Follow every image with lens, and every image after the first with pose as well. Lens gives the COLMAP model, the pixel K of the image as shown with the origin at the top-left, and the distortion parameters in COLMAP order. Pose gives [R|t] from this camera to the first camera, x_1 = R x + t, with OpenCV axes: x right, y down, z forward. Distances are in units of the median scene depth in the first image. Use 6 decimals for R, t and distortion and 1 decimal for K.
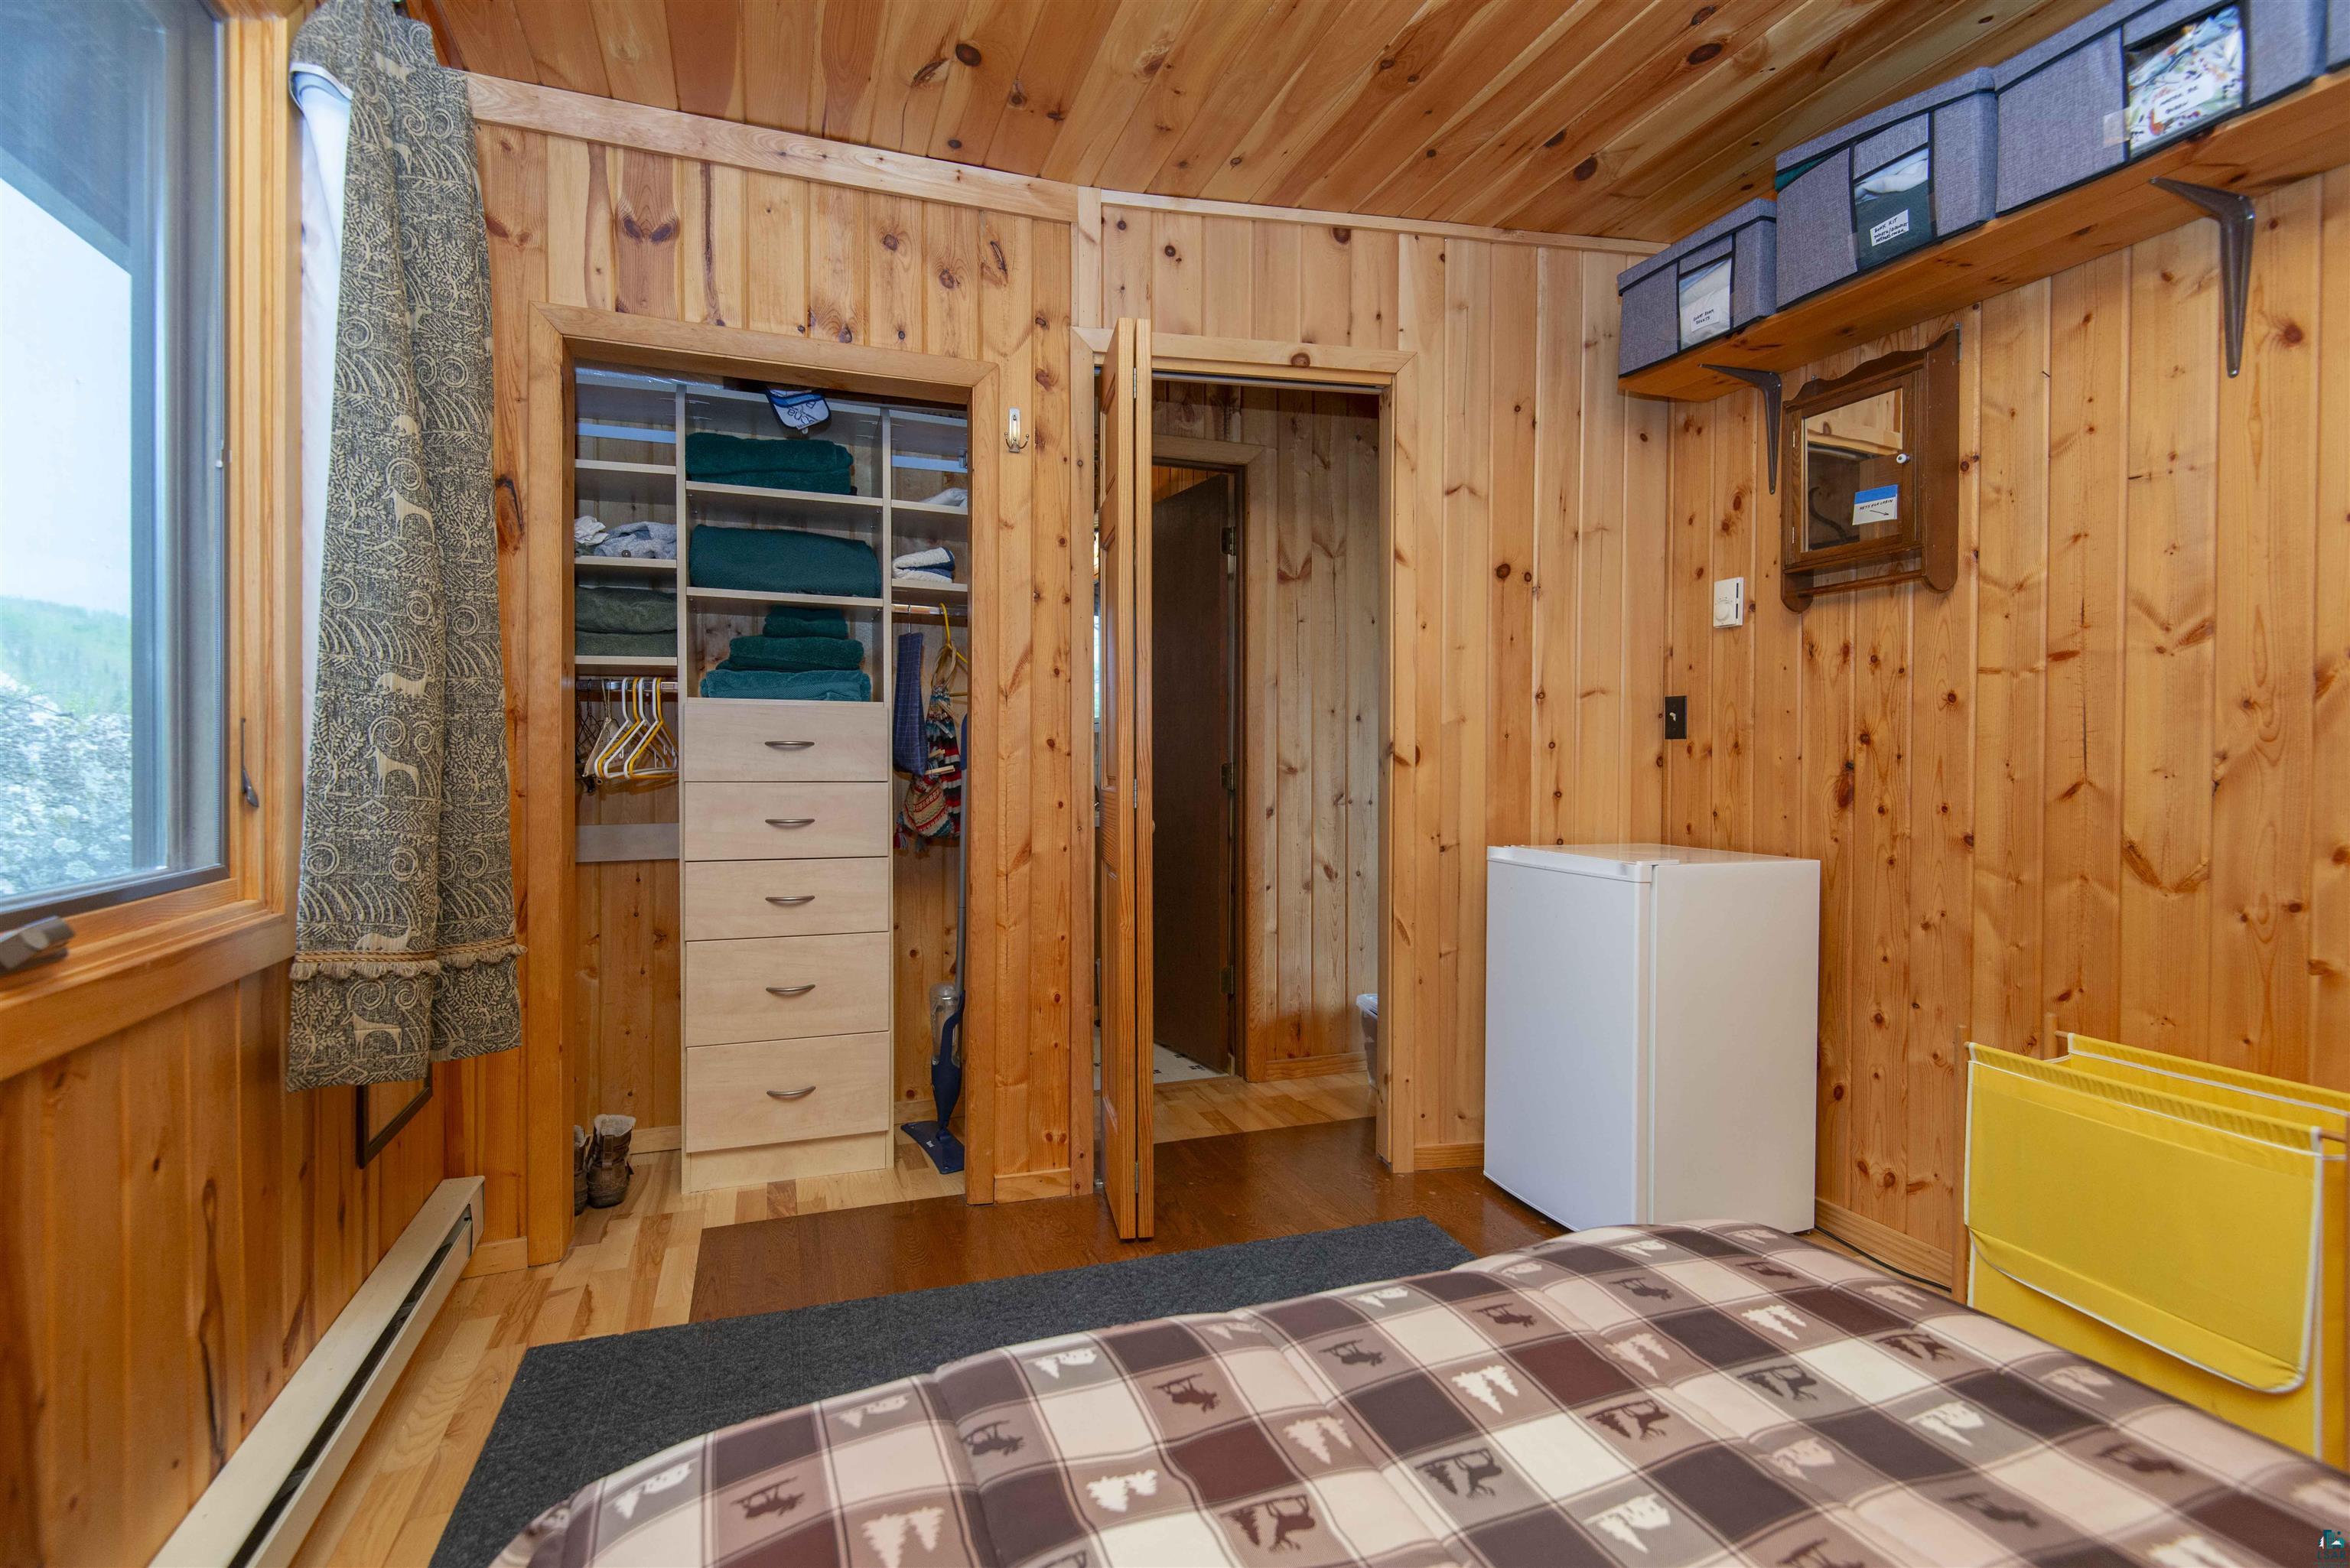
lens RADIAL K [[1078.8, 0, 1171.1], [0, 1078.8, 773.9], [0, 0, 1]] dist [0.037414, -0.025192]
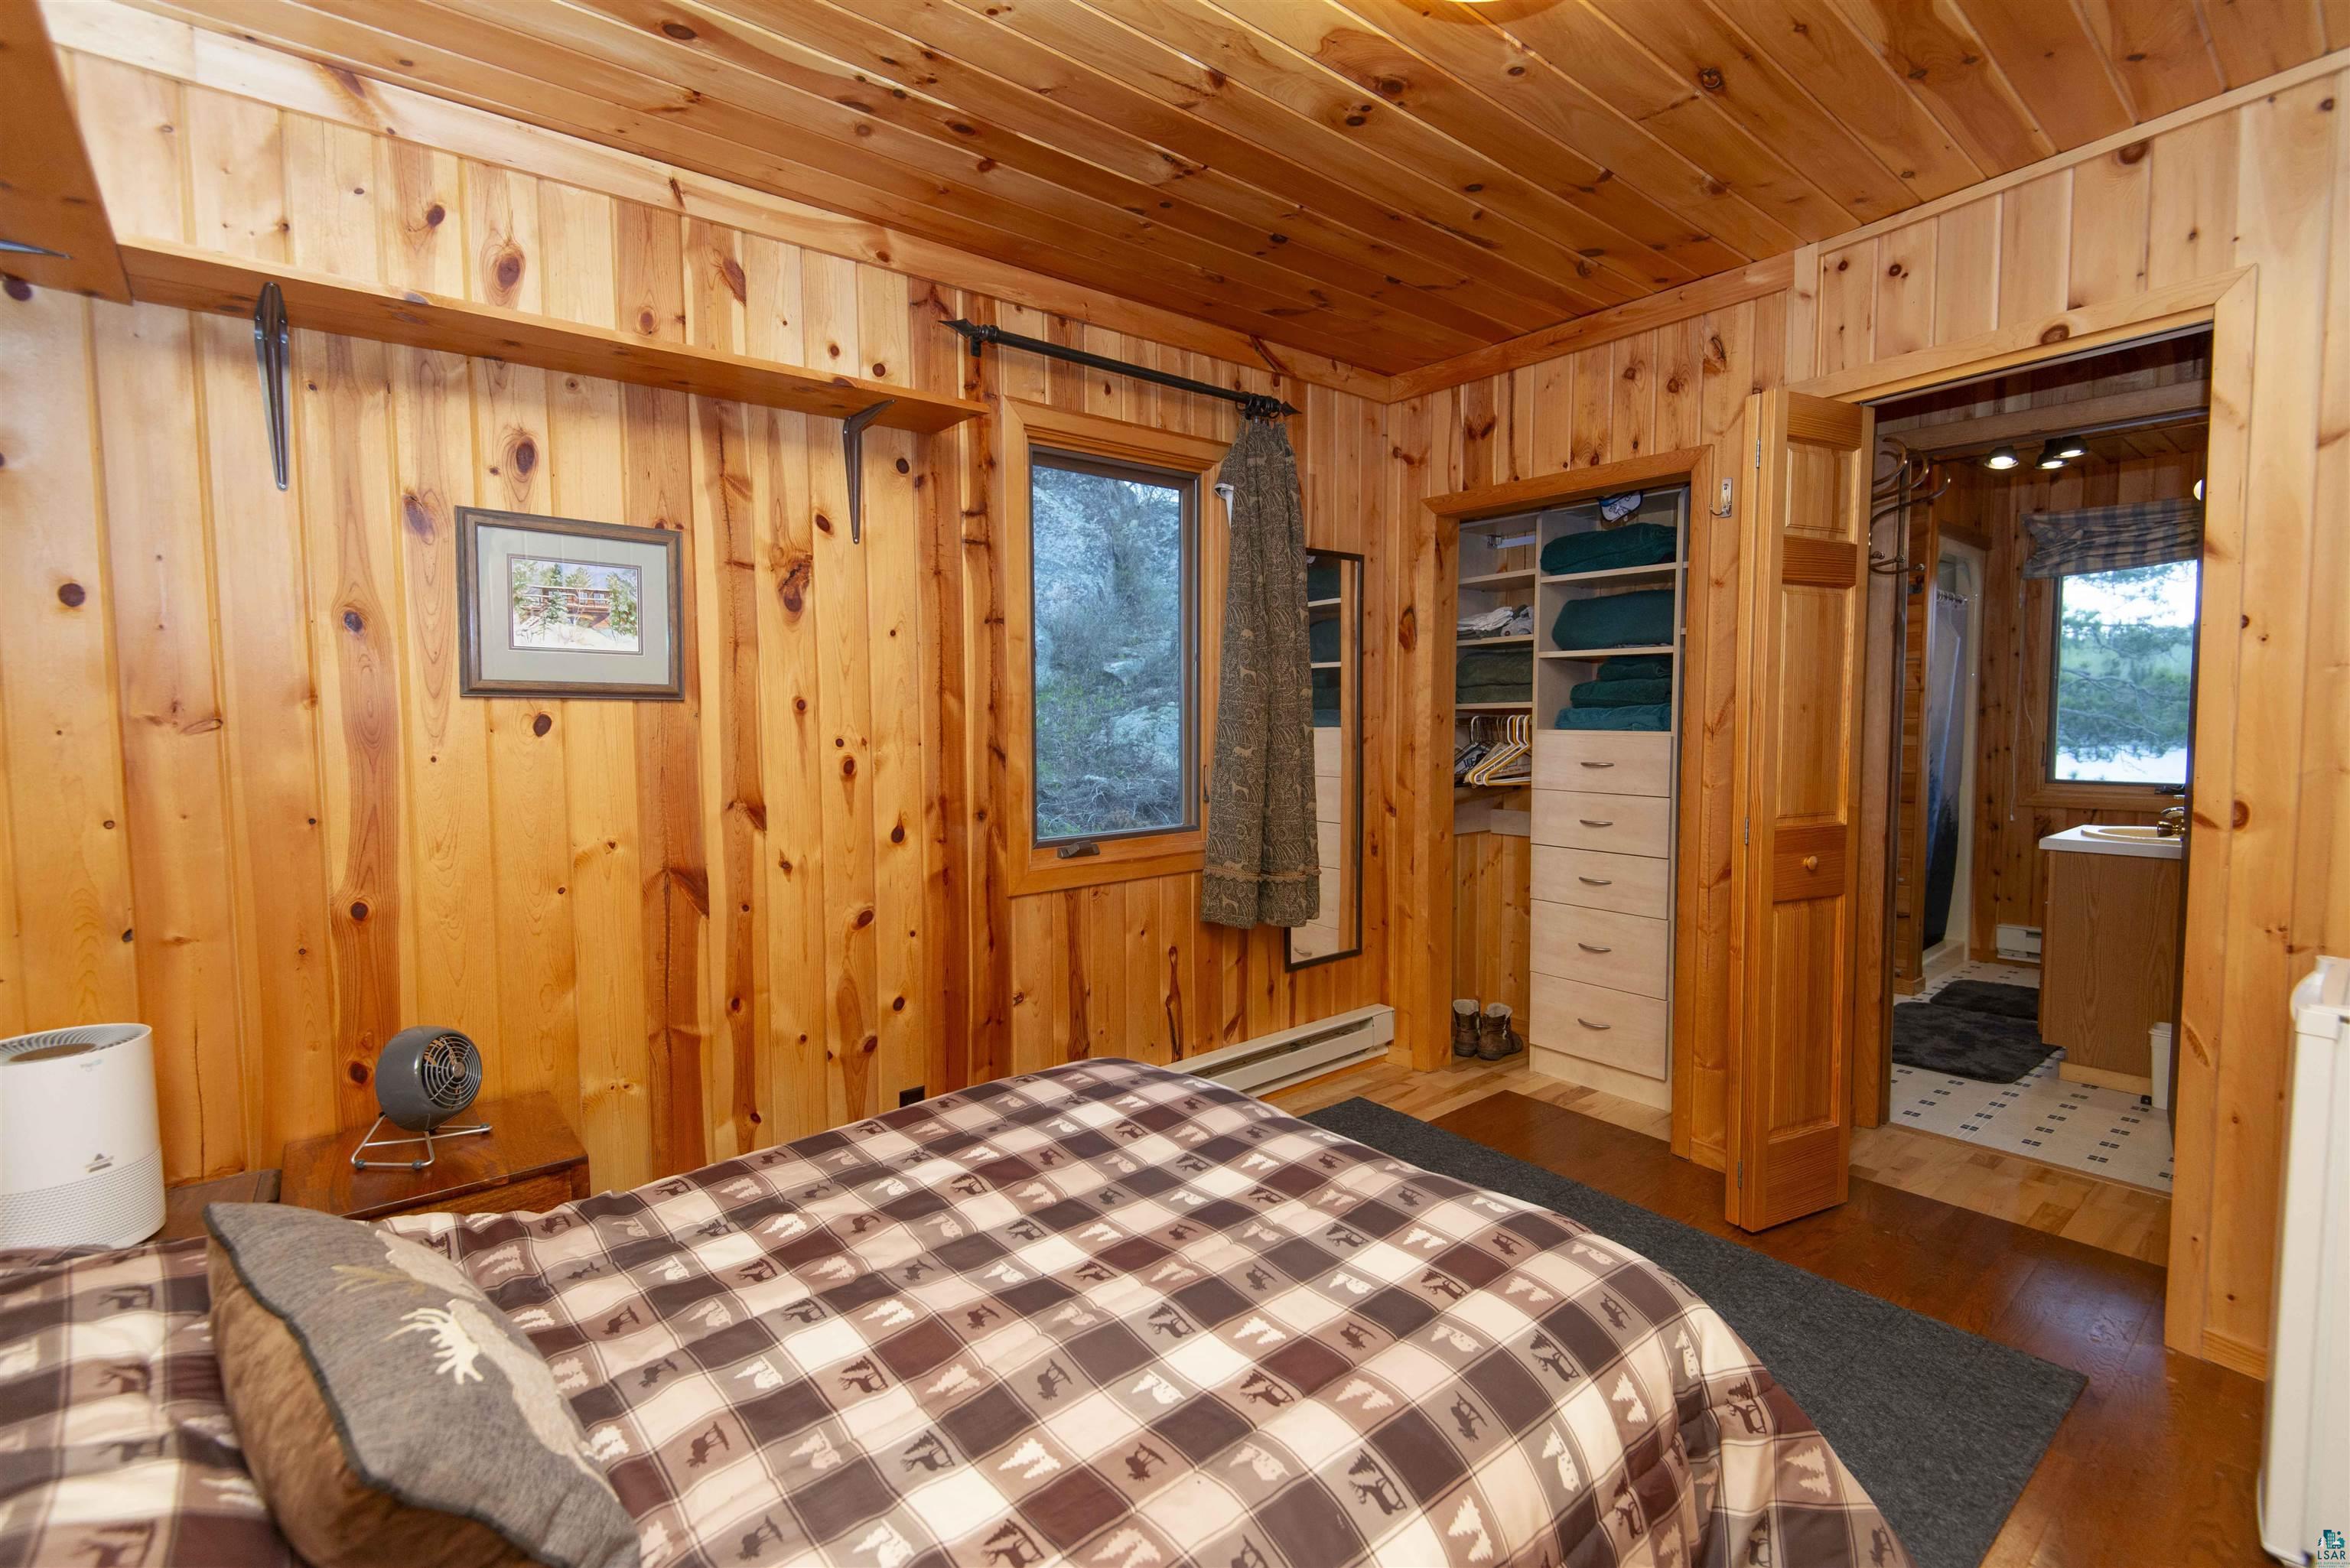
lens RADIAL K [[1057.0, 0, 1174.2], [0, 1057.0, 774.0], [0, 0, 1]] dist [0.035139, -0.022513]
pose [[0.338316, 0.054508, -0.939453, 0.912148], [-0.007397, 0.998444, 0.055267, -0.110492], [0.941003, -0.011748, 0.338193, 0.099317]]
